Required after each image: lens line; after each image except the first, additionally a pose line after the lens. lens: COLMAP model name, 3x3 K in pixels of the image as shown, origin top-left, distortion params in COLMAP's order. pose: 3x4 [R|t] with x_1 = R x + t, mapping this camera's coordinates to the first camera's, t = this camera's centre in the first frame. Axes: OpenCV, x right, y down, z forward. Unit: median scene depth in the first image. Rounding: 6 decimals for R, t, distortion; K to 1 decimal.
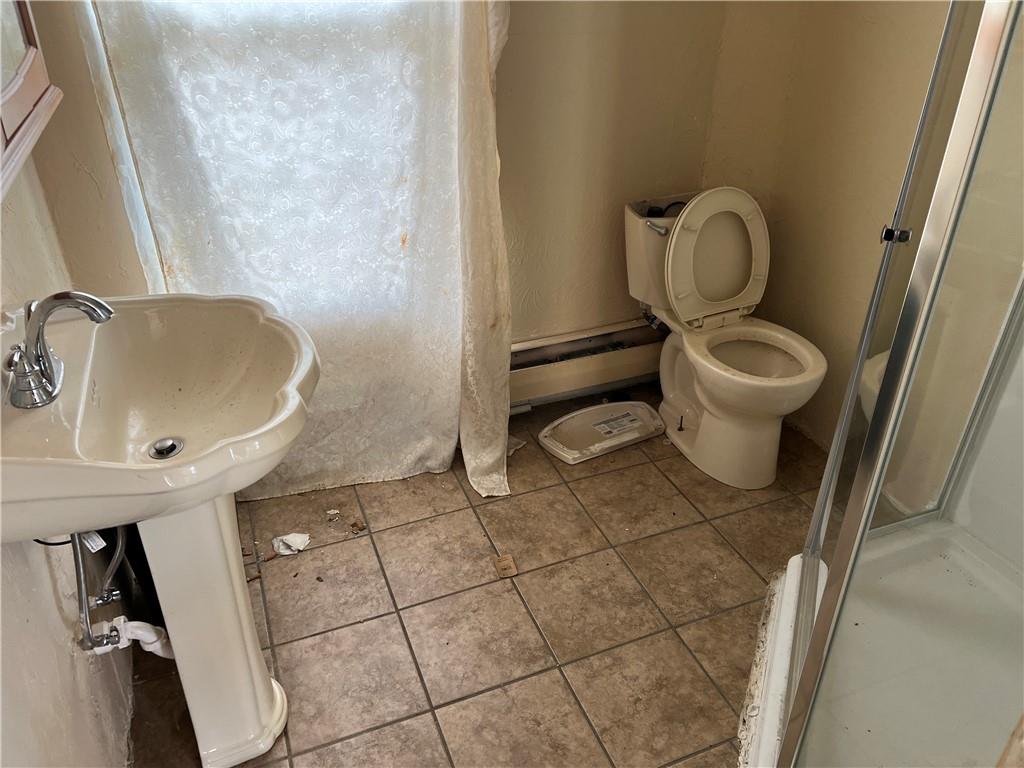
lens RADIAL K [[774.6, 0, 502.2], [0, 774.6, 389.1], [0, 0, 1]] dist [0.074994, -0.090073]
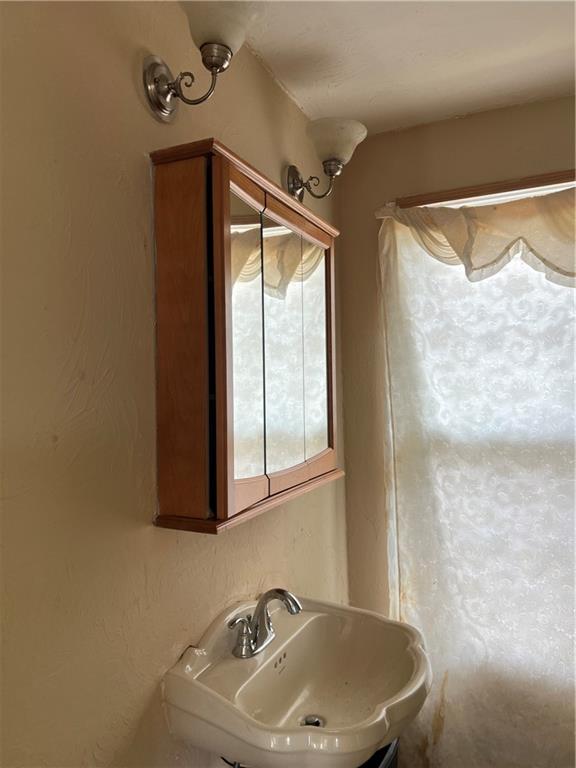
lens RADIAL K [[581.0, 0, 288.4], [0, 581.0, 383.4], [0, 0, 1]] dist [0.074994, -0.090073]
pose [[0.684799, -0.029352, -0.728140, 0.211590], [-0.336514, 0.873538, -0.351697, -0.045507], [0.646381, 0.485871, 0.588320, 0.058583]]
